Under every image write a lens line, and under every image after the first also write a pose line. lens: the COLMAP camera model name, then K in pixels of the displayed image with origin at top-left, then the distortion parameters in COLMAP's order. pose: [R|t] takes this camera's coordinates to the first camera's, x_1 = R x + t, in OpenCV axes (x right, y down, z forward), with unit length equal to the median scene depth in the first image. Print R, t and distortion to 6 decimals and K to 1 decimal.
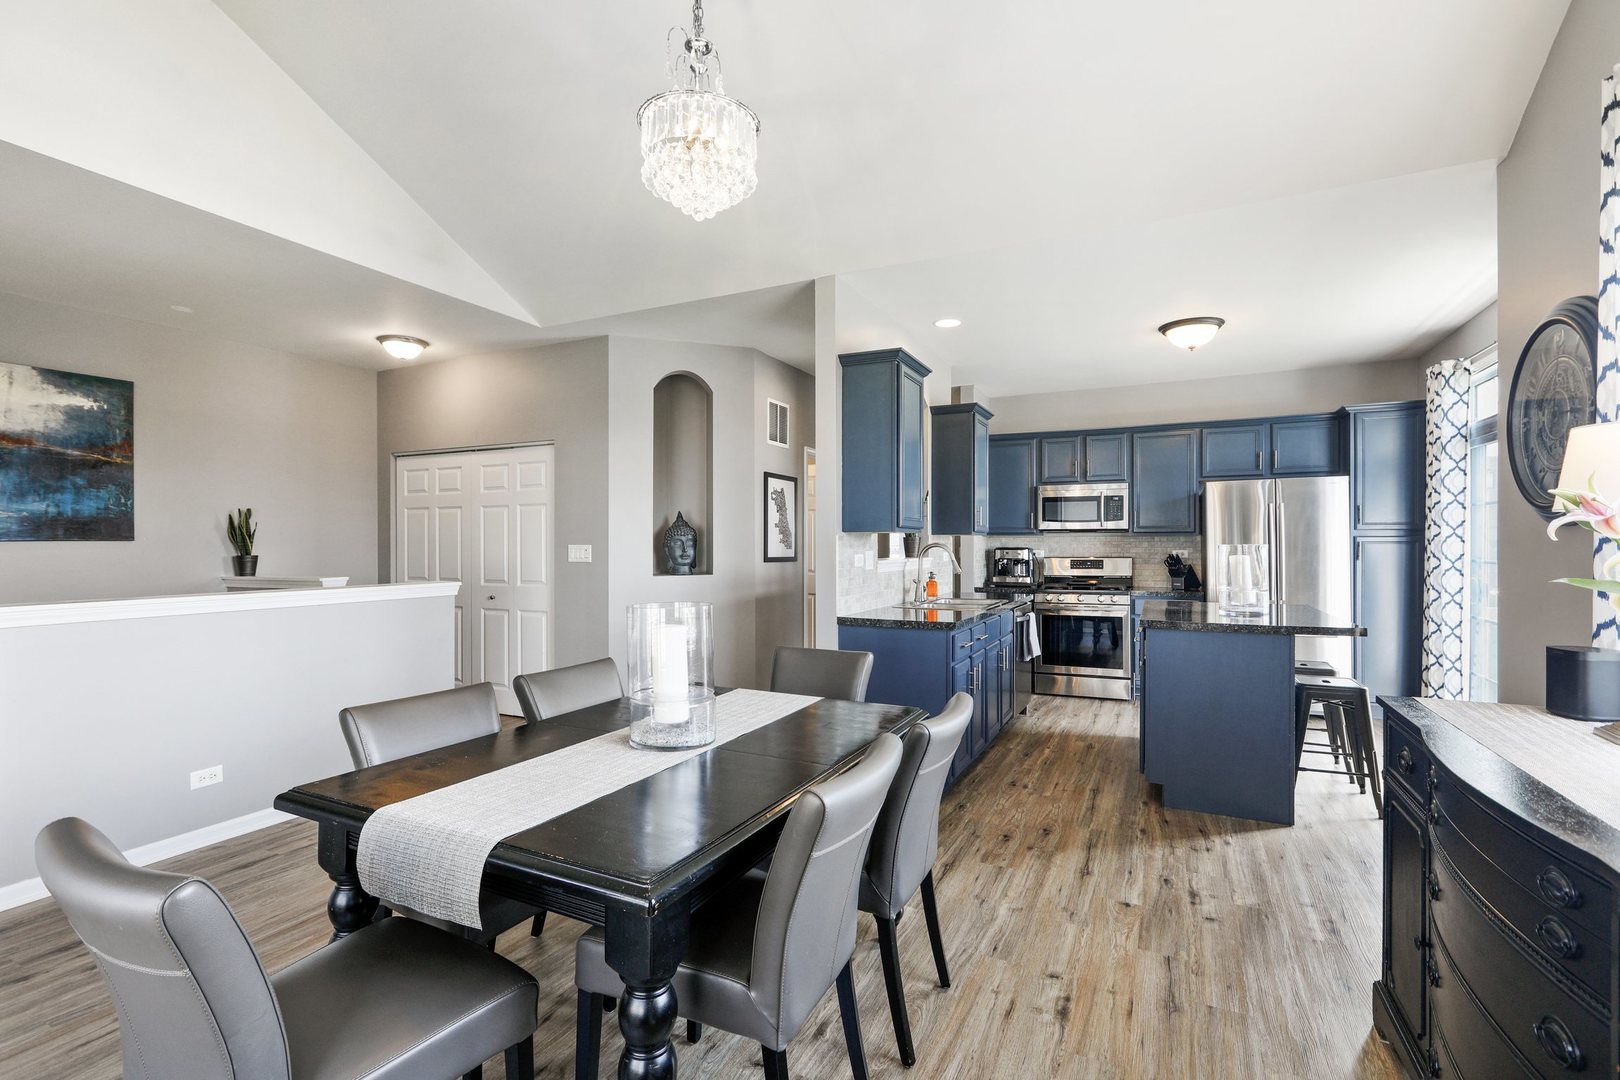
lens RADIAL K [[722.0, 0, 807.8], [0, 722.0, 541.0], [0, 0, 1]] dist [-0.004285, 0.000976]
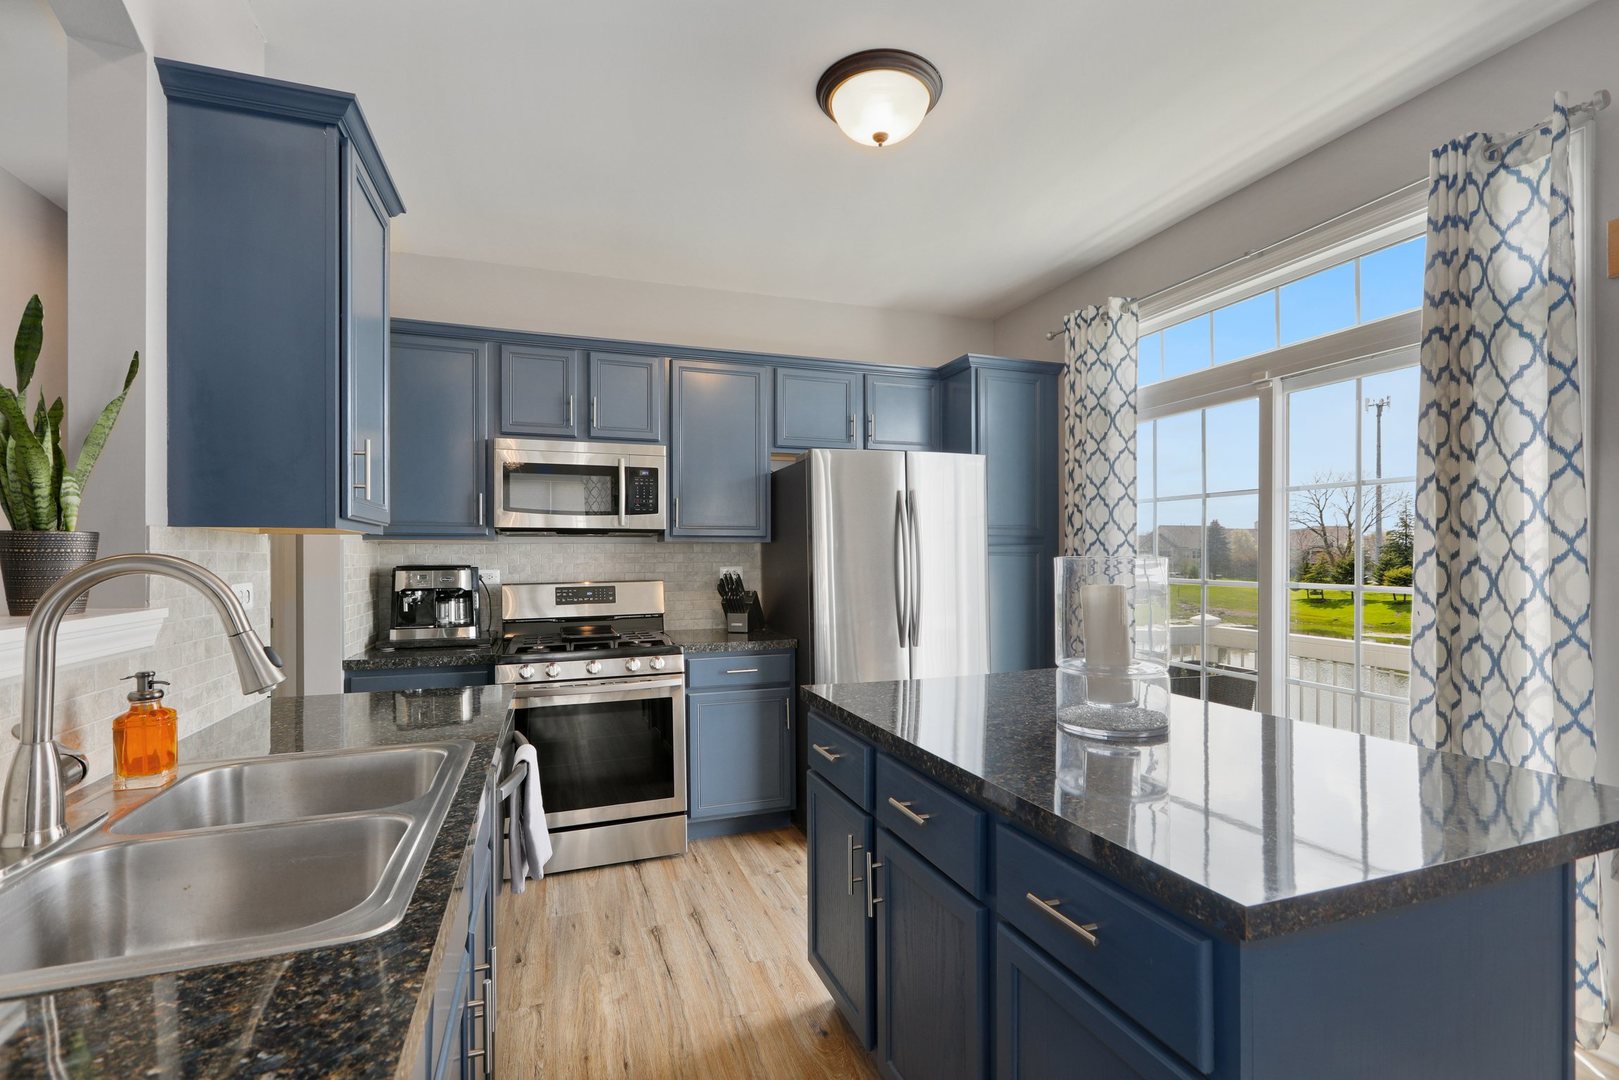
lens RADIAL K [[721.5, 0, 813.3], [0, 721.5, 555.7], [0, 0, 1]] dist [-0.004285, 0.000976]
pose [[0.689038, -0.002888, 0.724719, 0.136627], [0.001988, 0.999996, 0.002095, 0.002436], [-0.724722, -0.000003, 0.689041, 0.603782]]
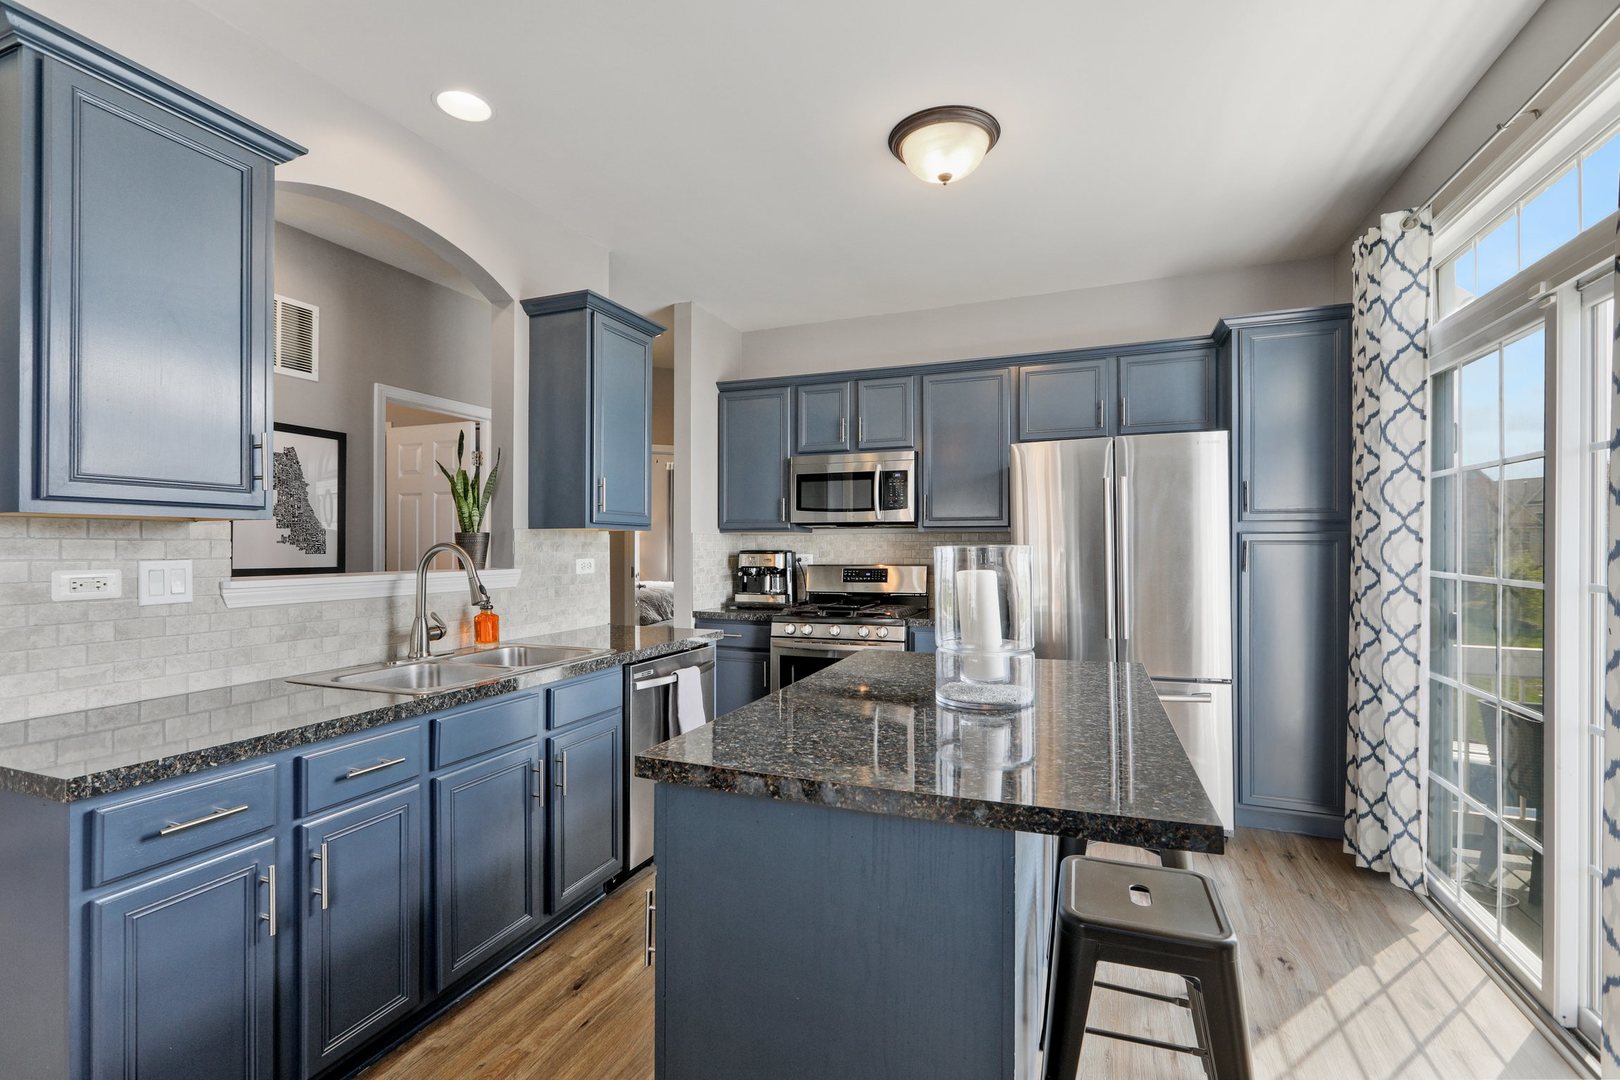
lens RADIAL K [[722.0, 0, 803.9], [0, 722.0, 541.6], [0, 0, 1]] dist [-0.004285, 0.000976]
pose [[0.996601, -0.000121, 0.082378, 0.327171], [0.000194, 1.000000, -0.000877, 0.001678], [-0.082378, 0.000890, 0.996601, 0.404735]]
